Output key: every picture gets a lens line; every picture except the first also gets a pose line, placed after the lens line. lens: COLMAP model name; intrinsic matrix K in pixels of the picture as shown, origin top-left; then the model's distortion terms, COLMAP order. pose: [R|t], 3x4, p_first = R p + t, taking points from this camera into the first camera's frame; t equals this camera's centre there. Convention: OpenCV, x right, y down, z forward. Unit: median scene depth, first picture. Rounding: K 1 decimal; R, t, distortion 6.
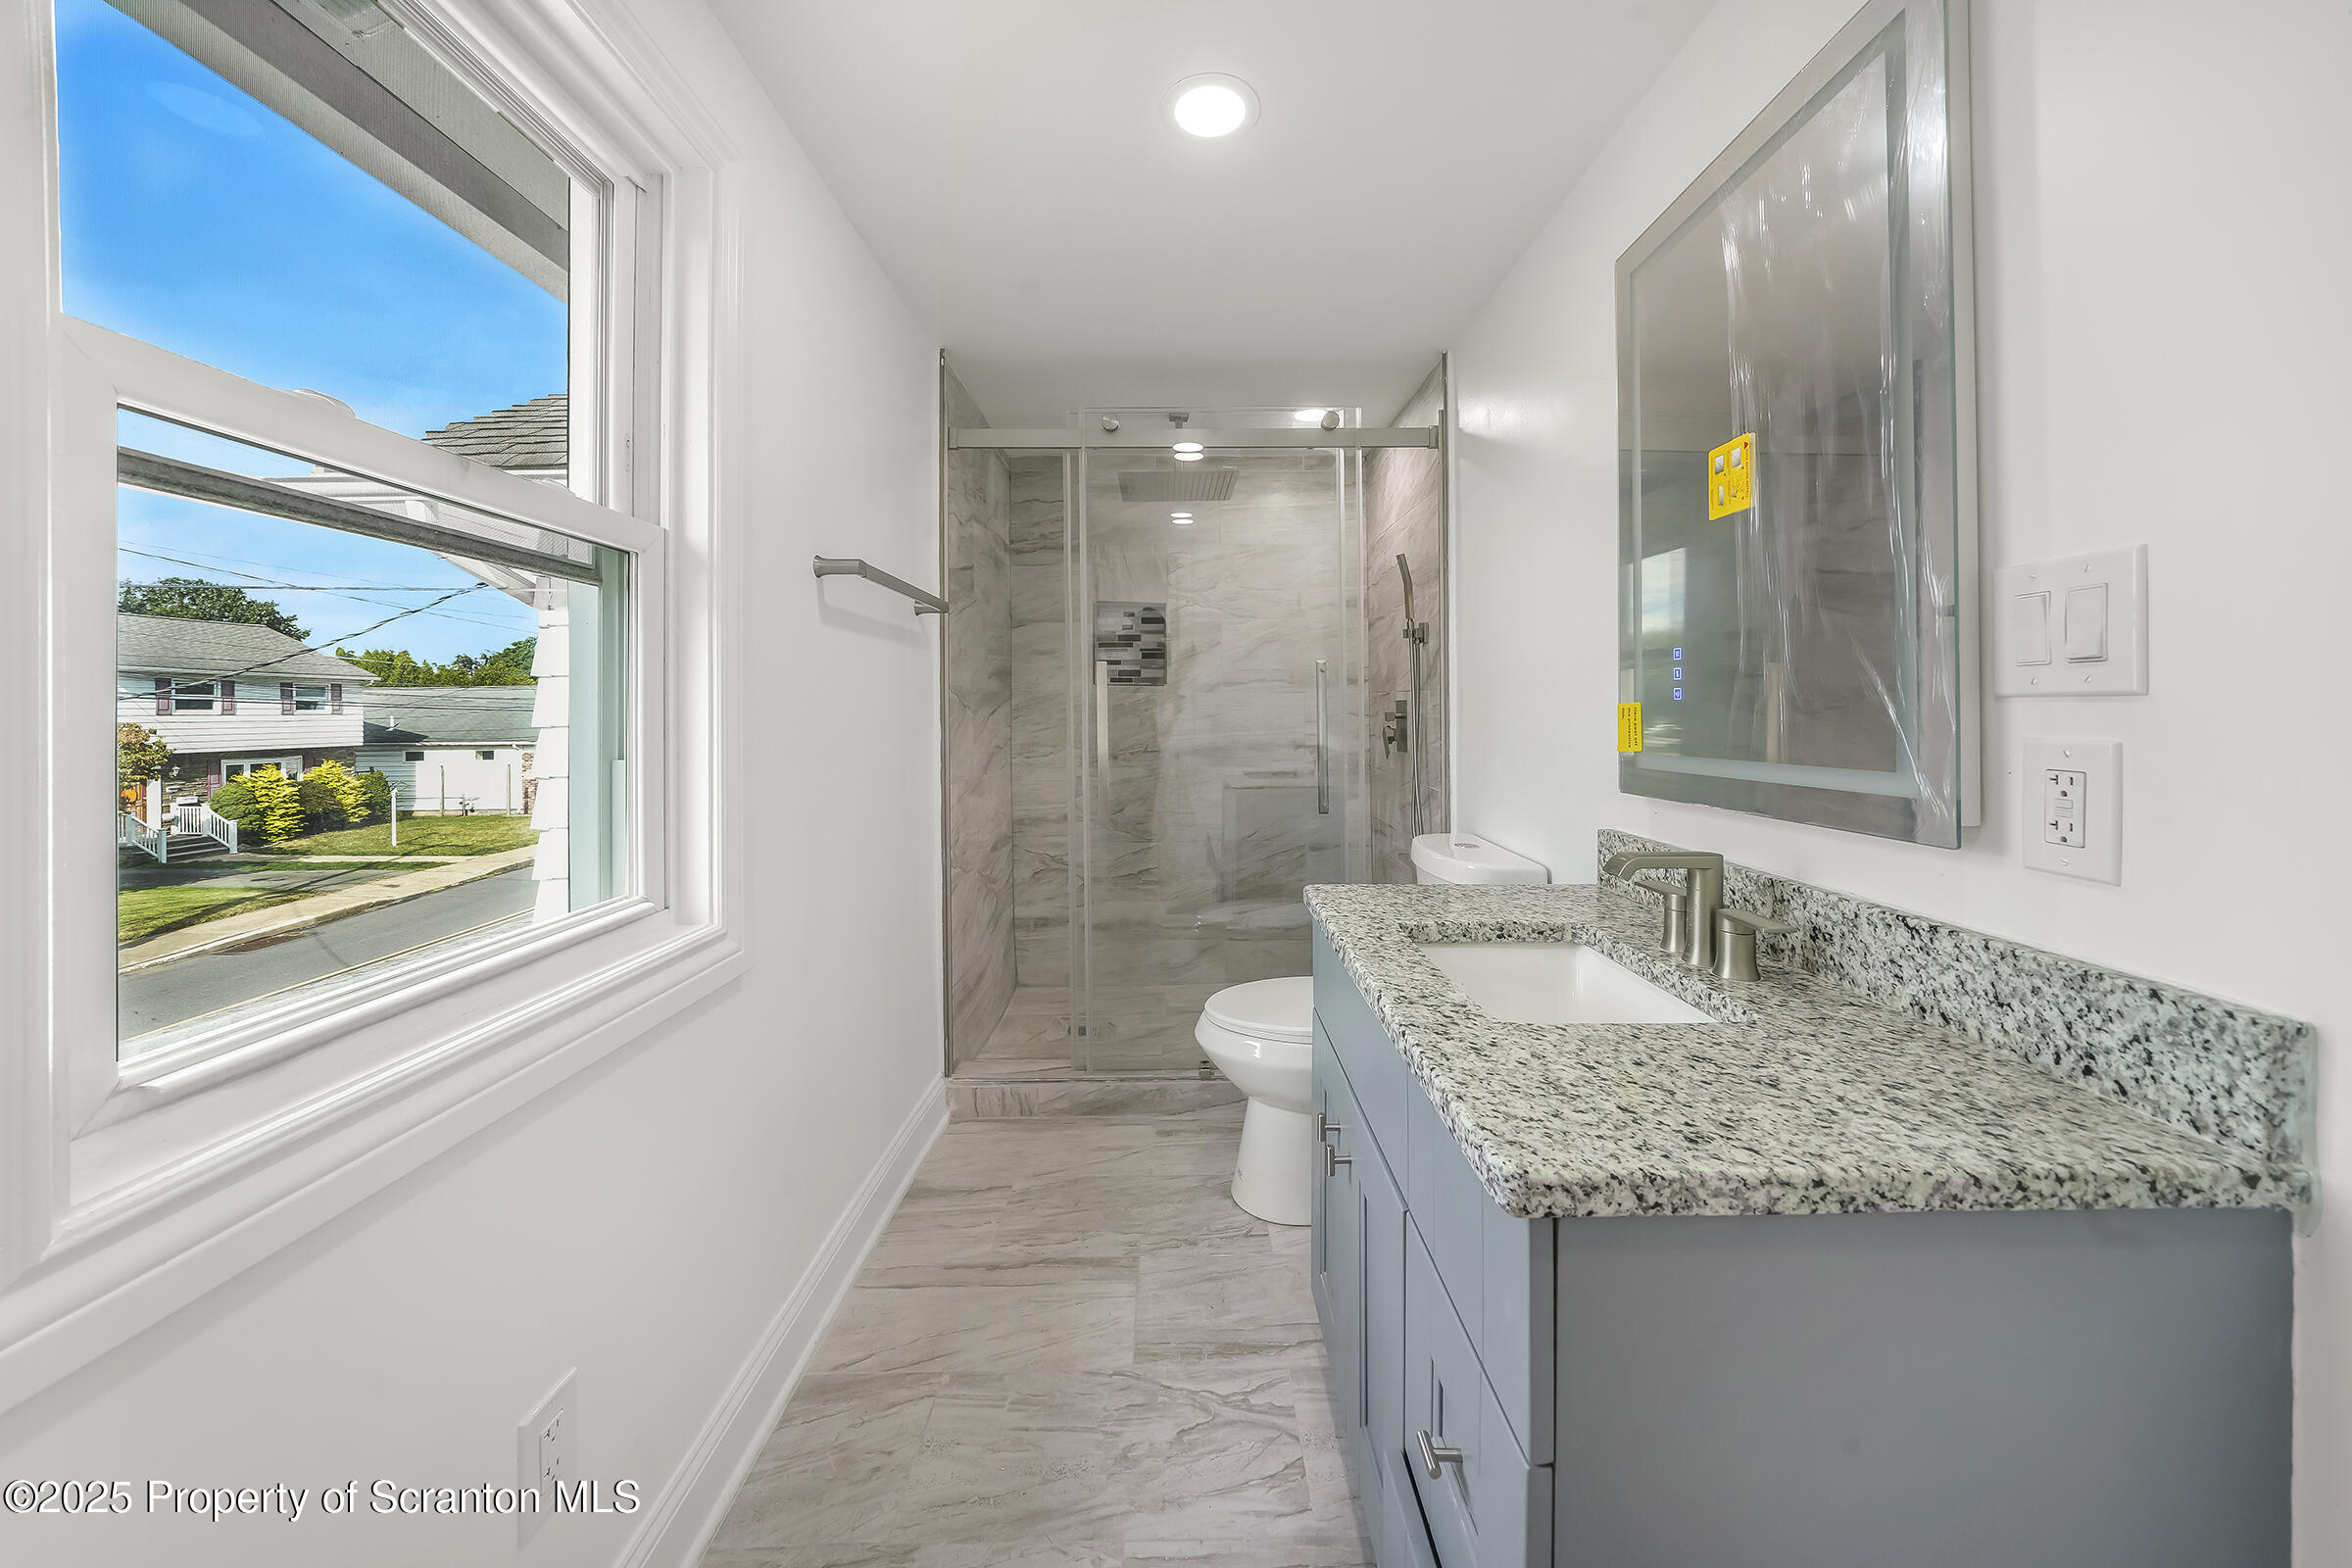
lens RADIAL K [[807.2, 0, 1167.6], [0, 807.2, 771.8], [0, 0, 1]] dist [-0.013457, -0.000039]
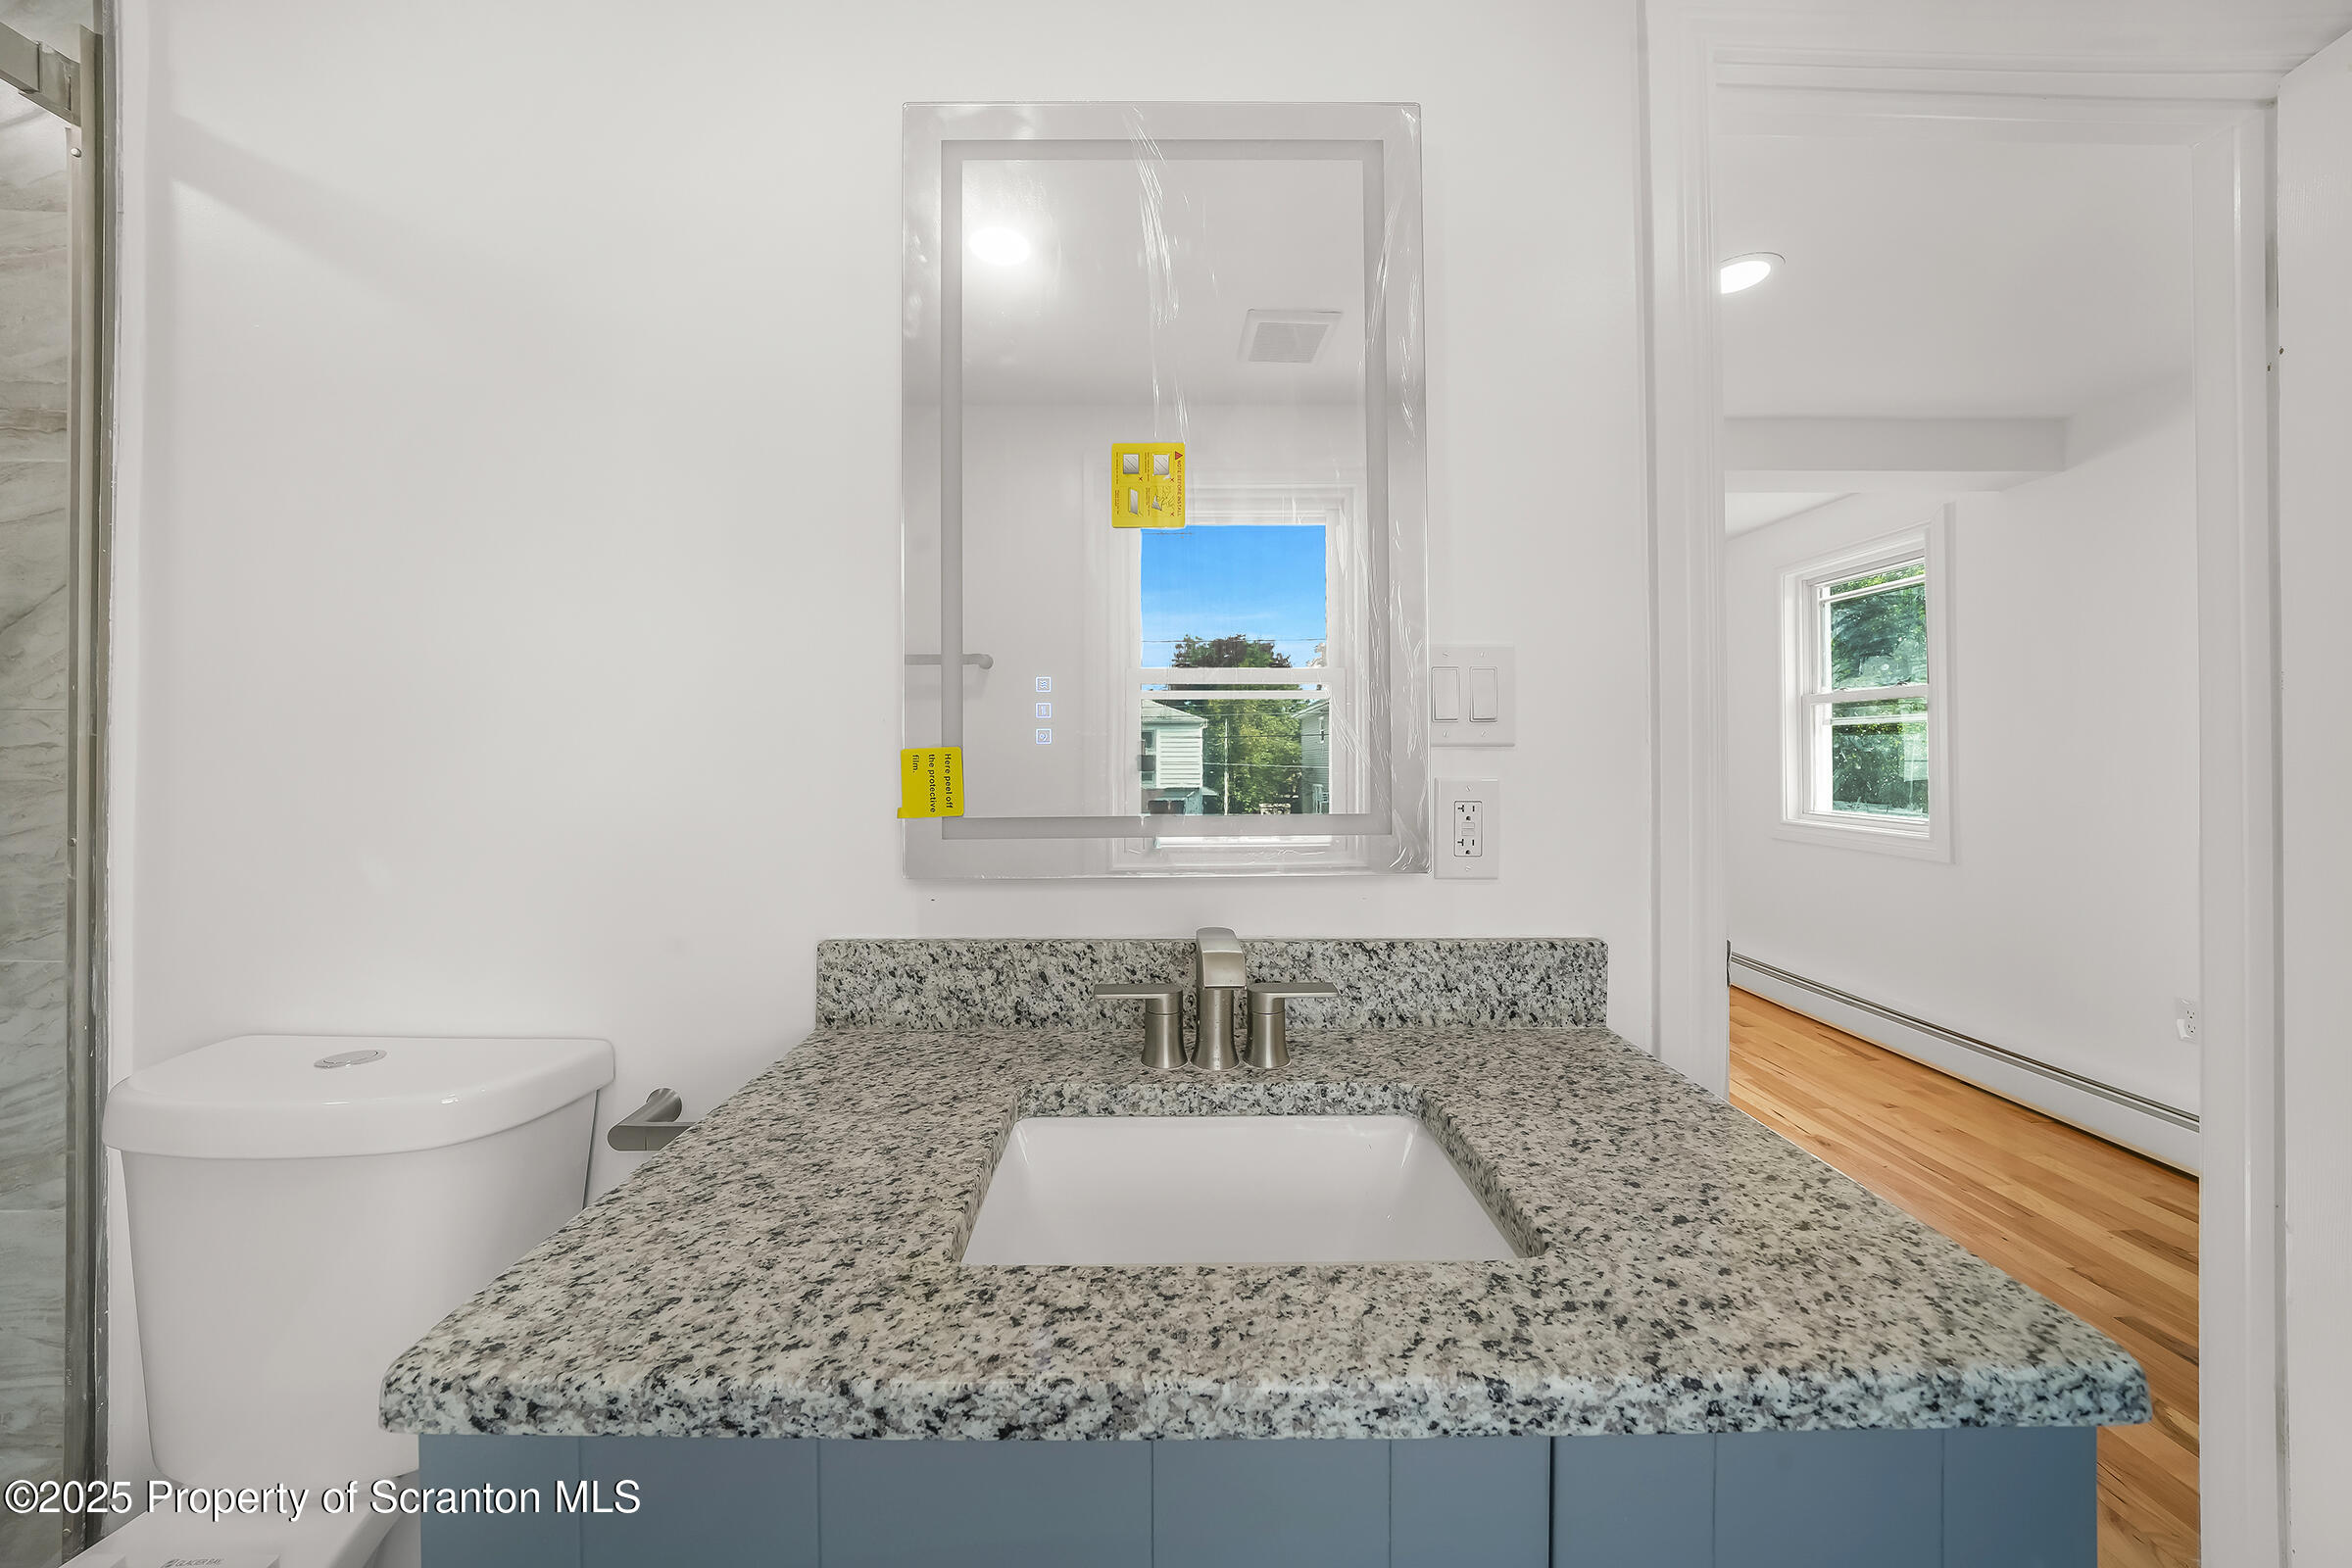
lens RADIAL K [[823.0, 0, 1174.5], [0, 823.0, 755.4], [0, 0, 1]] dist [-0.012069, 0.000040]
pose [[-0.022108, -0.000056, 0.999756, -0.241410], [0.076492, 0.997069, 0.001747, -0.112888], [-0.996825, 0.076512, -0.022039, 1.429691]]
